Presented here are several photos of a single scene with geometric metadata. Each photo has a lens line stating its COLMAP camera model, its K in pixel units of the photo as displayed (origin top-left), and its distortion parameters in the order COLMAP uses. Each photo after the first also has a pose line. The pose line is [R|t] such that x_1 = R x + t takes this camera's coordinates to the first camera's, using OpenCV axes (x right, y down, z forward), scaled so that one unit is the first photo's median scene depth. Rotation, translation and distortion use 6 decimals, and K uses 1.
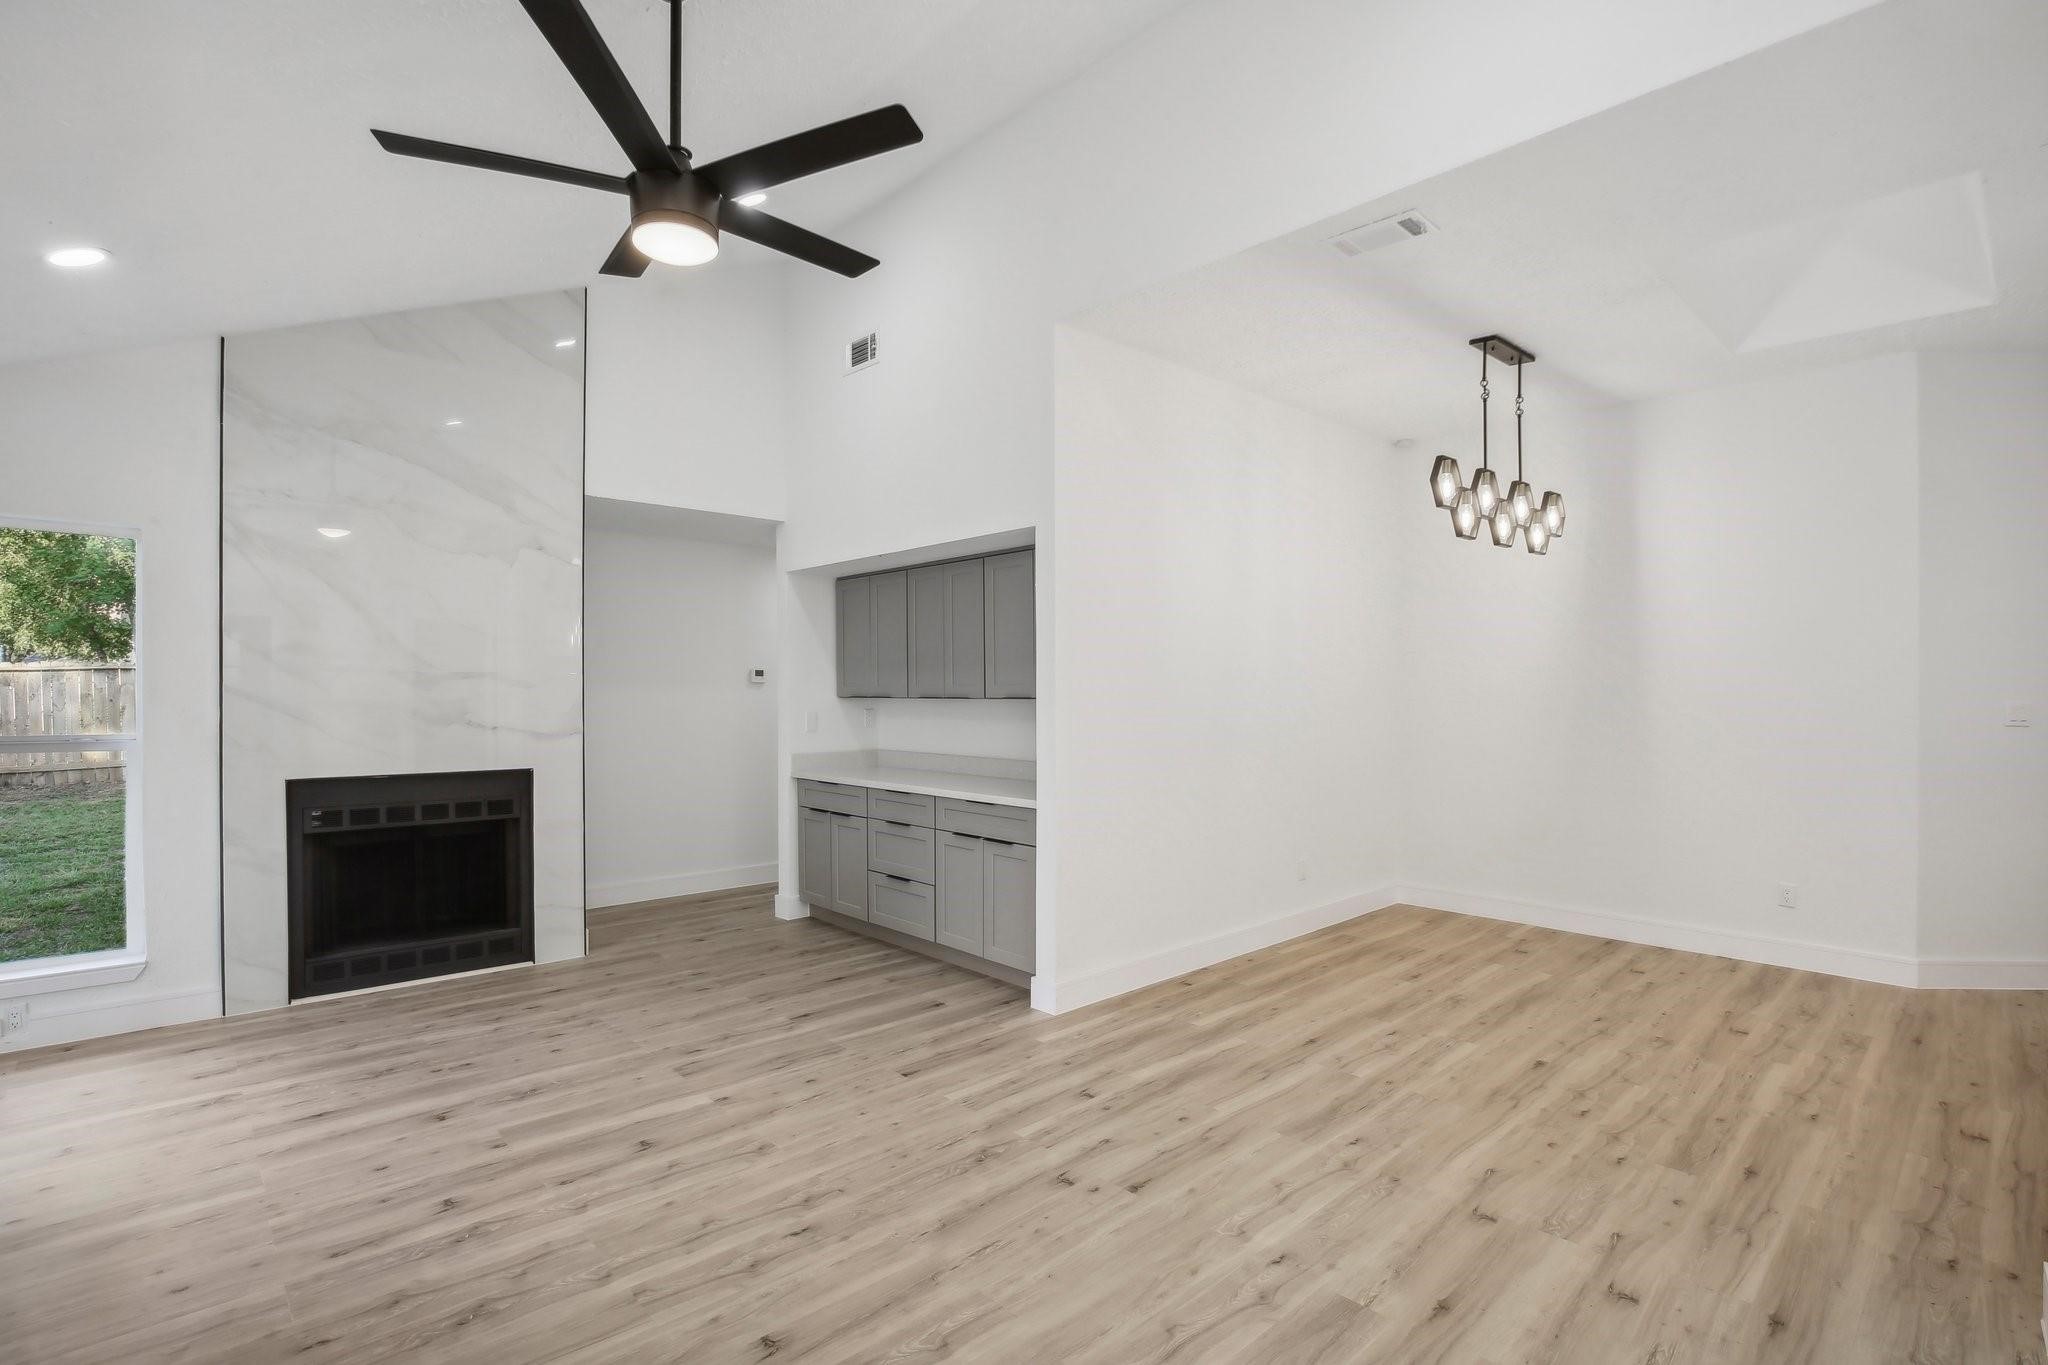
lens RADIAL K [[967.2, 0, 1024.0], [0, 967.2, 682.5], [0, 0, 1]] dist [-0.040799, 0.007732]
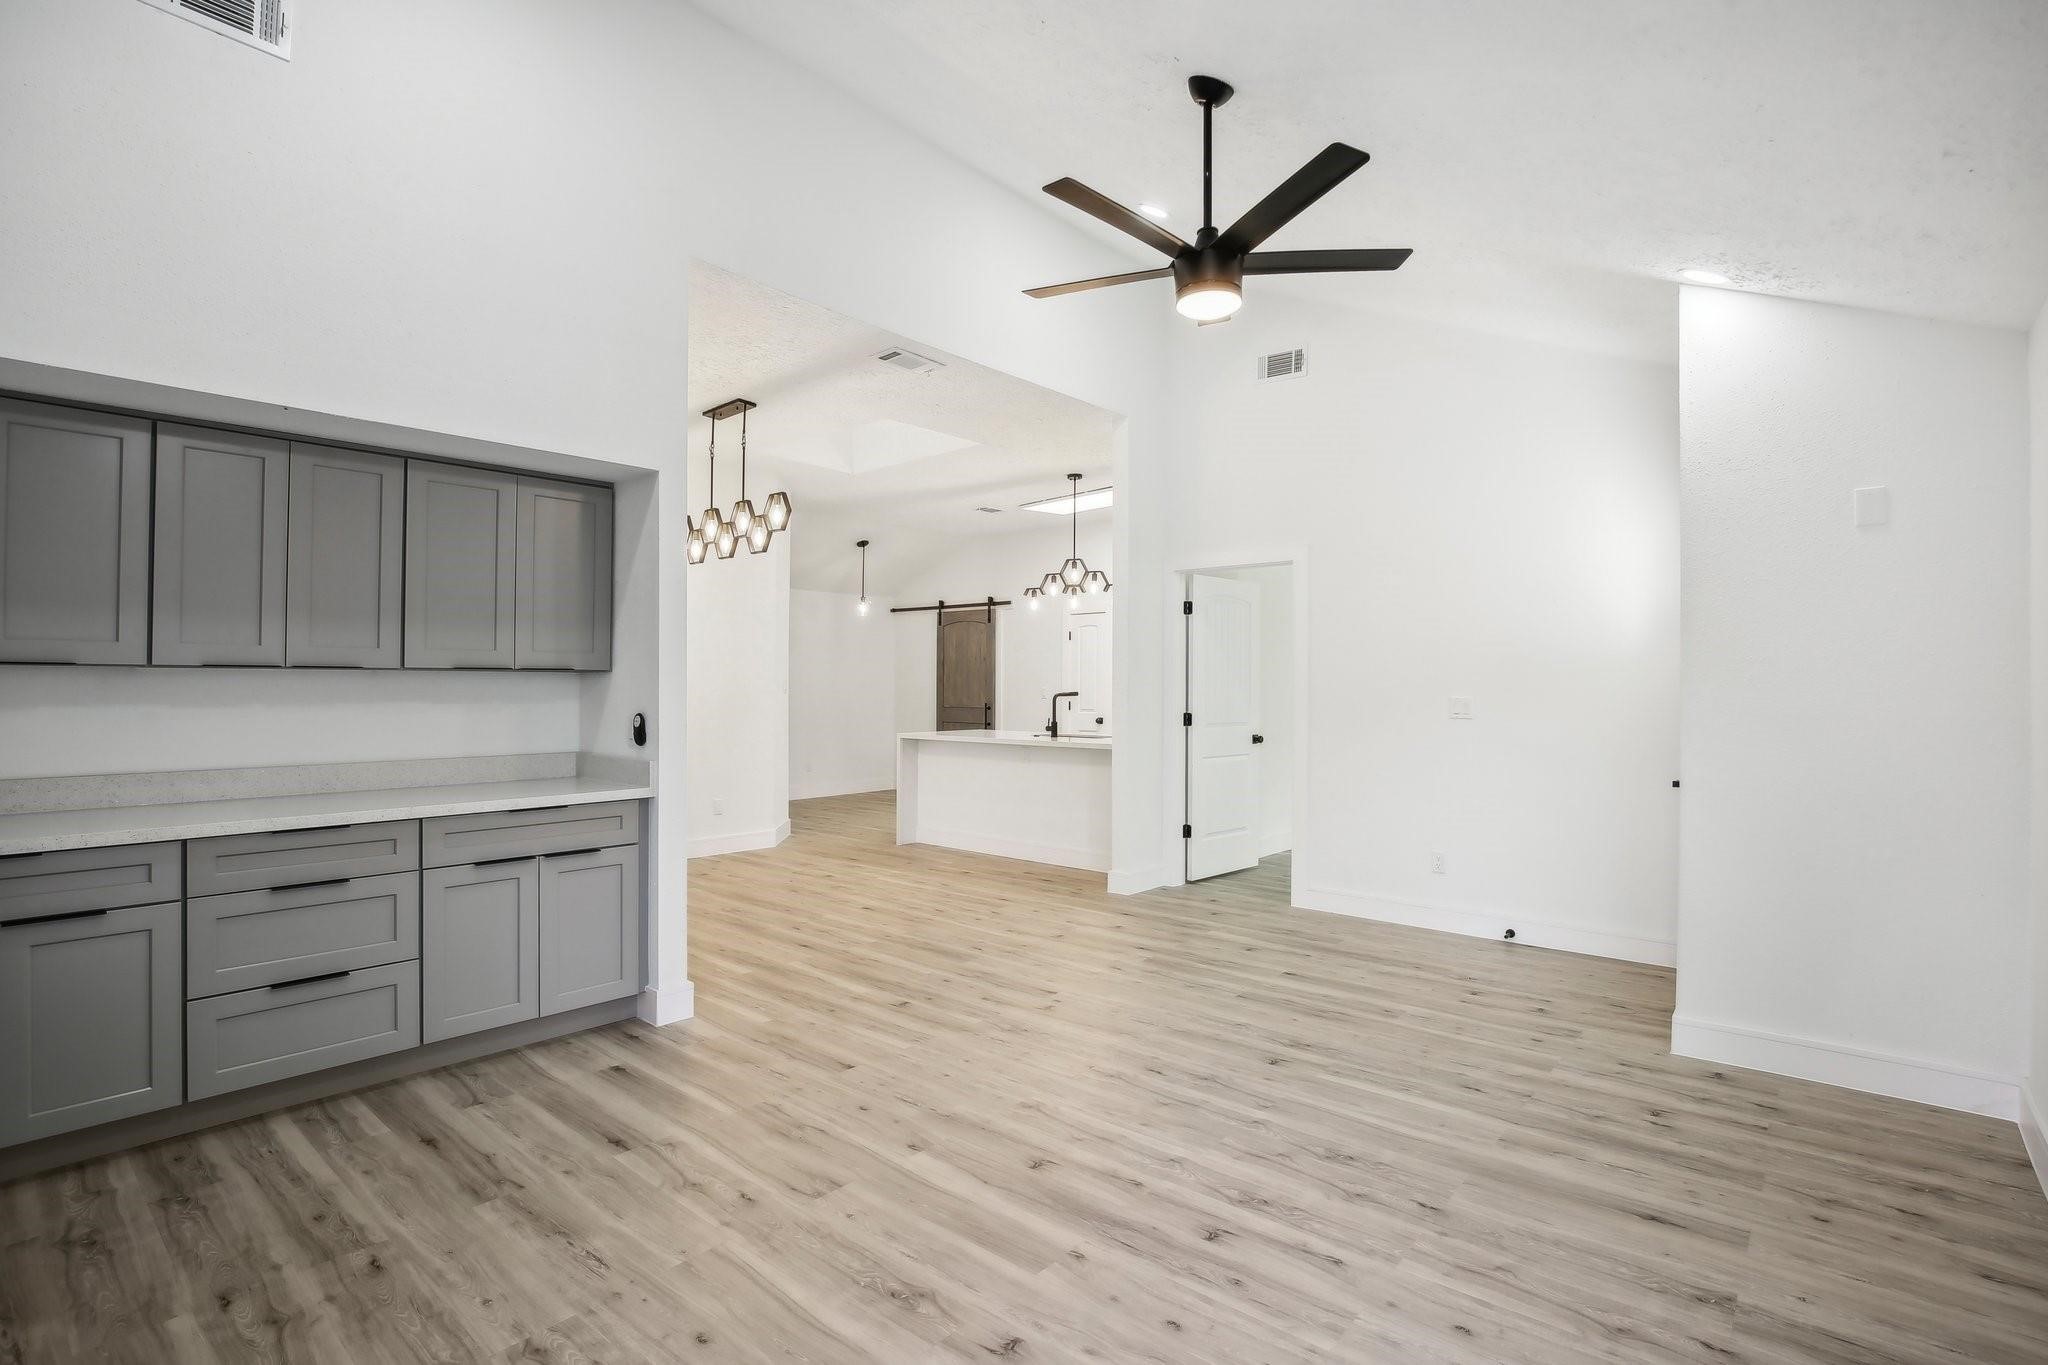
lens RADIAL K [[967.2, 0, 1024.0], [0, 967.2, 682.5], [0, 0, 1]] dist [-0.040799, 0.007732]
pose [[-0.111284, 0.000655, 0.993788, -1.147422], [-0.012379, 0.999921, -0.002046, 0.031957], [-0.993711, -0.012530, -0.111268, 0.997880]]
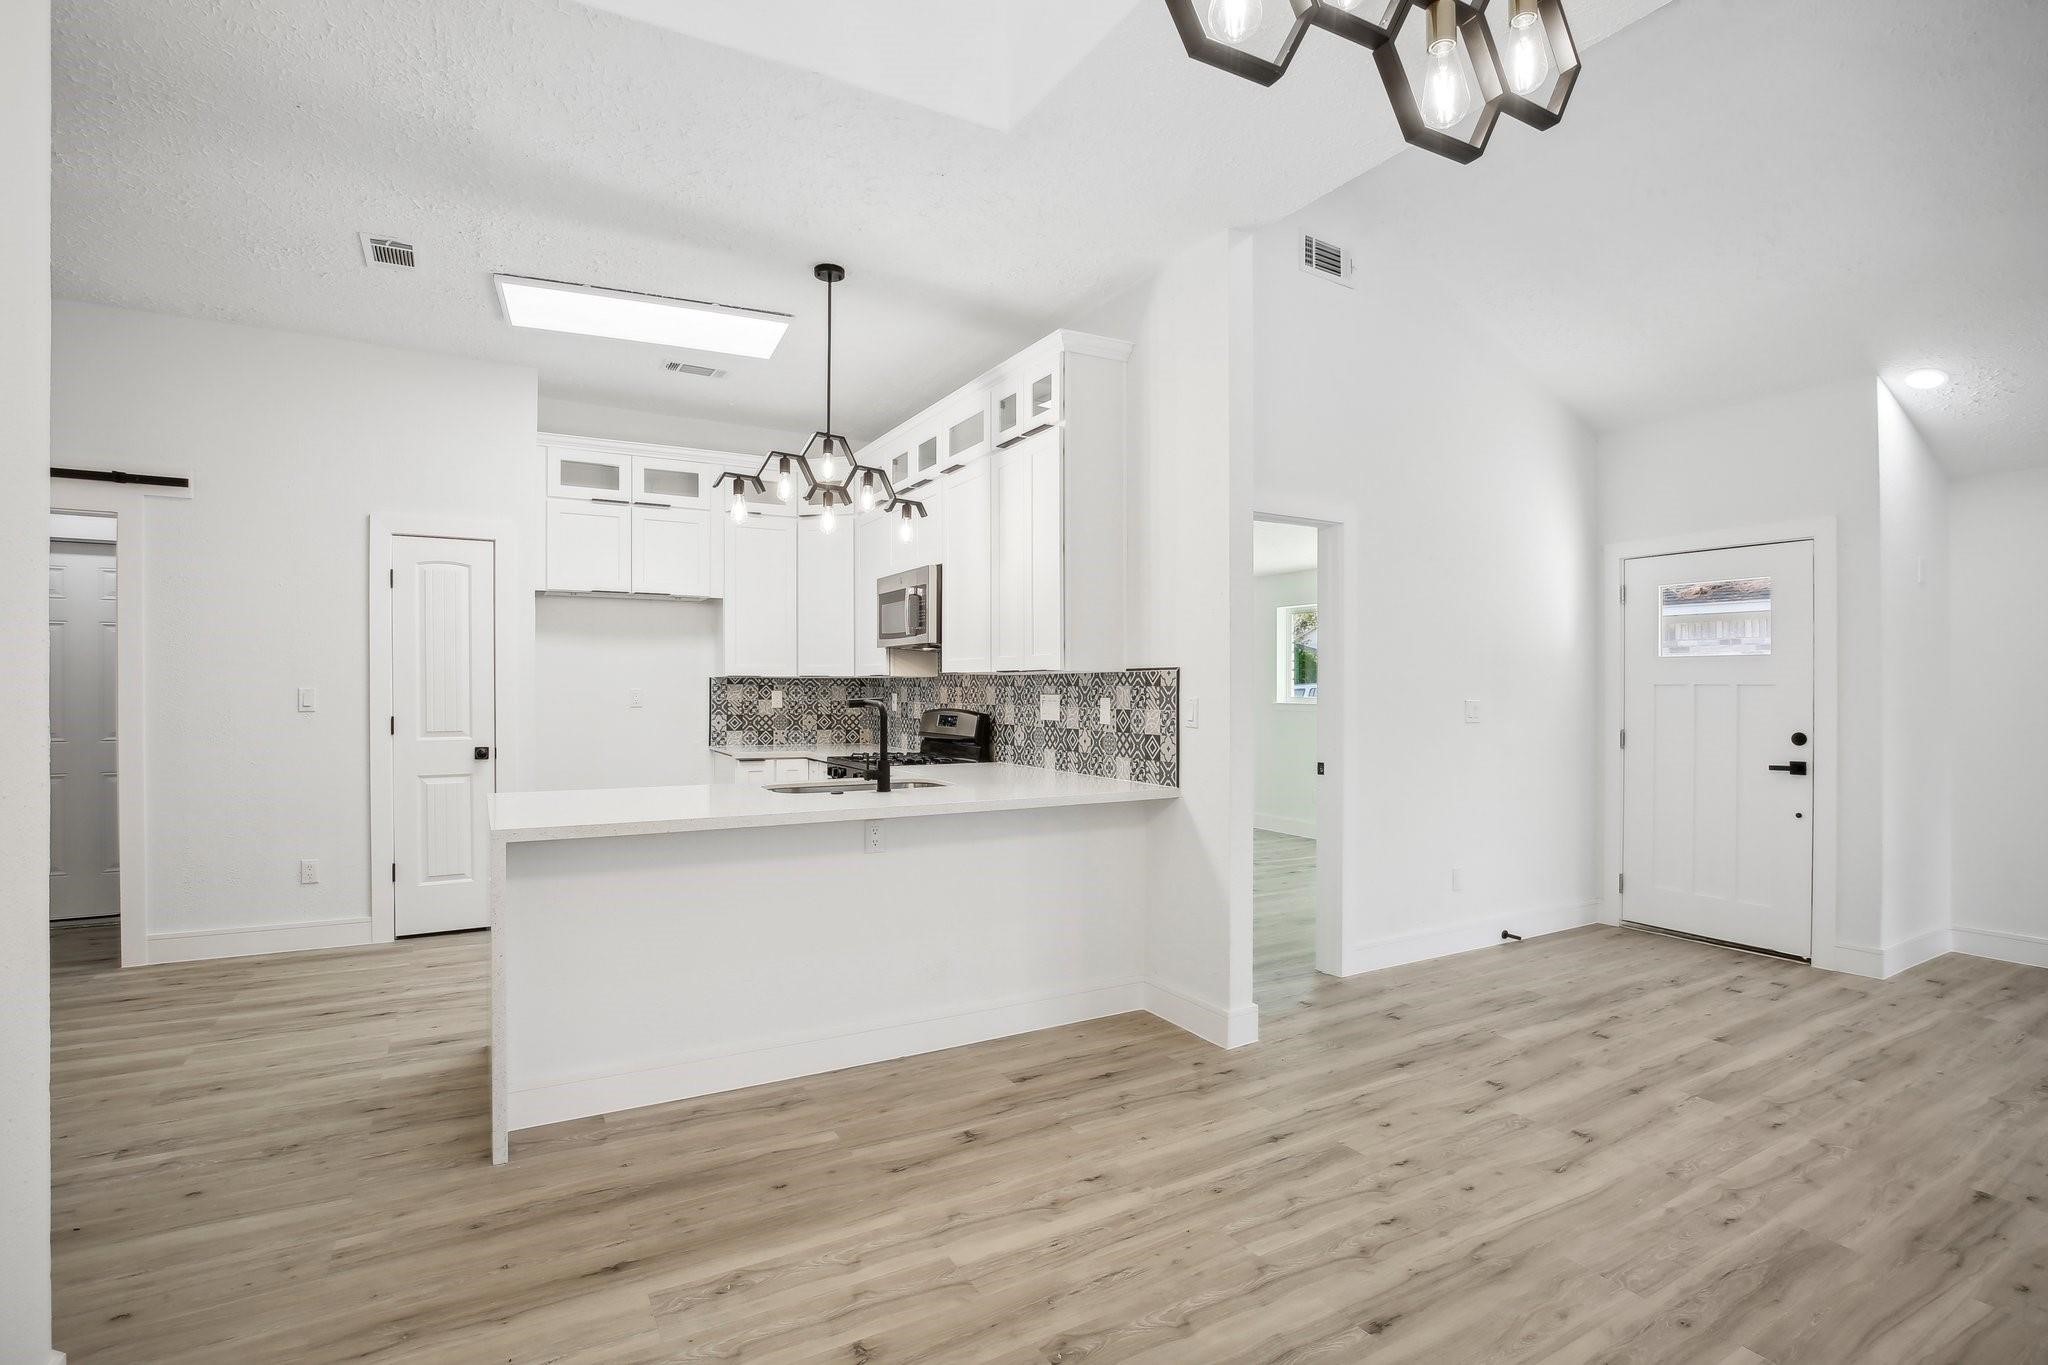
lens RADIAL K [[967.2, 0, 1024.0], [0, 967.2, 682.5], [0, 0, 1]] dist [-0.040799, 0.007732]
pose [[-0.974446, -0.004709, 0.224571, 0.670981], [-0.007867, 0.999882, -0.013170, 0.042939], [-0.224483, -0.014600, -0.974369, 1.708337]]
